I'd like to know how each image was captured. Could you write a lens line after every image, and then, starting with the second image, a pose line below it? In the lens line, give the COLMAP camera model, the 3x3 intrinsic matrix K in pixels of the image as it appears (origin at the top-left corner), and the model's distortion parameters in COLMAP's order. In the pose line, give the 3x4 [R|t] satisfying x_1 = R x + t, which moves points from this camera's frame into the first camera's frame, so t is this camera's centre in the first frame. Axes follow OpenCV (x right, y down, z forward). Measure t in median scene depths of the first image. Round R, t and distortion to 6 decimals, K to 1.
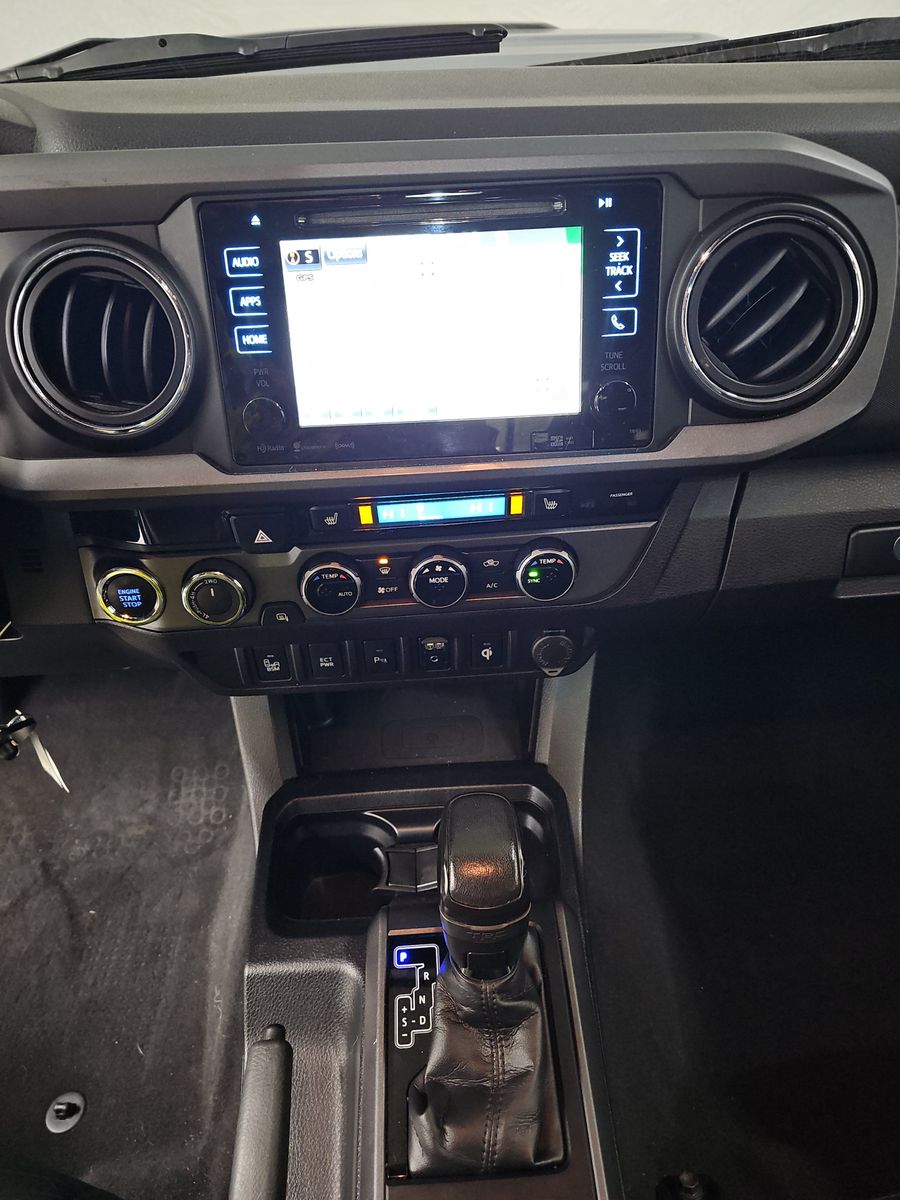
lens RADIAL K [[793.4, 0, 450.0], [0, 793.4, 600.0], [0, 0, 1]] dist [0.065444, -0.070324]
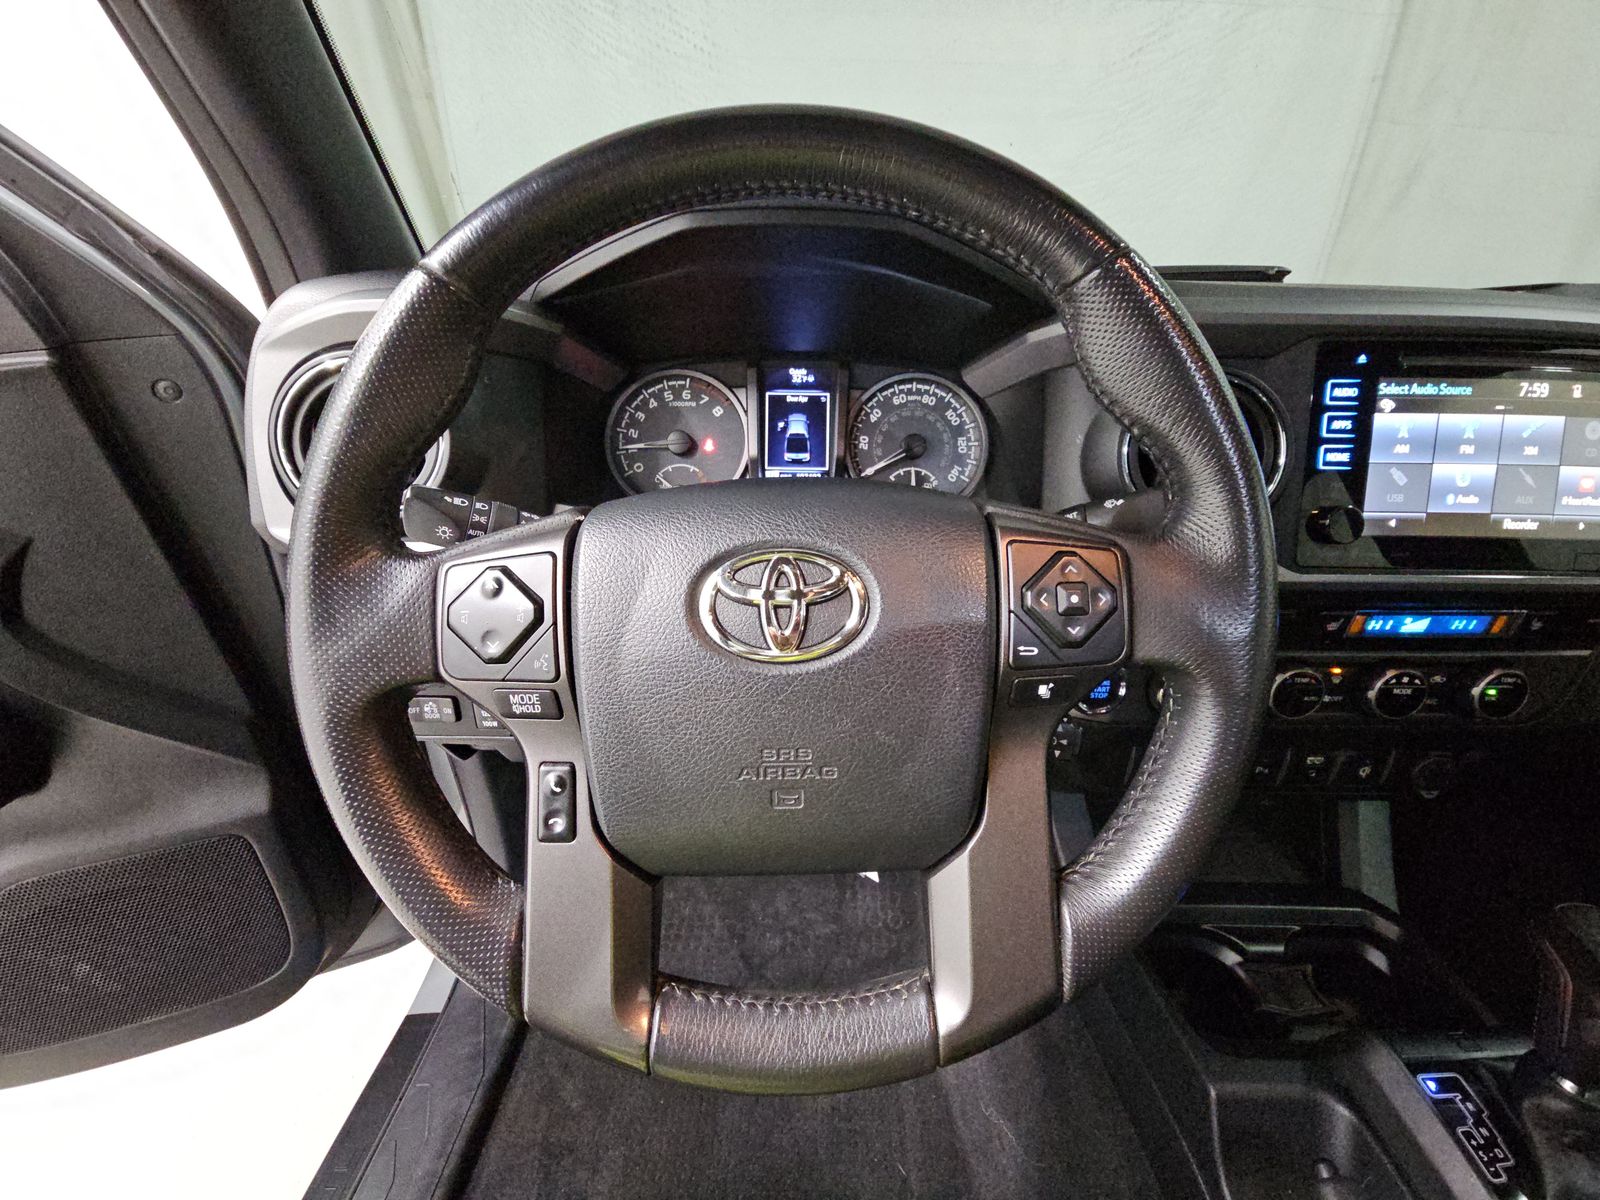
lens RADIAL K [[649.2, 0, 800.0], [0, 649.2, 600.0], [0, 0, 1]] dist [0.010060, -0.000066]
pose [[0.997438, 0.057241, -0.042900, -0.772874], [-0.065284, 0.973574, -0.218842, 0.098274], [0.029240, 0.221082, 0.974817, 0.103488]]
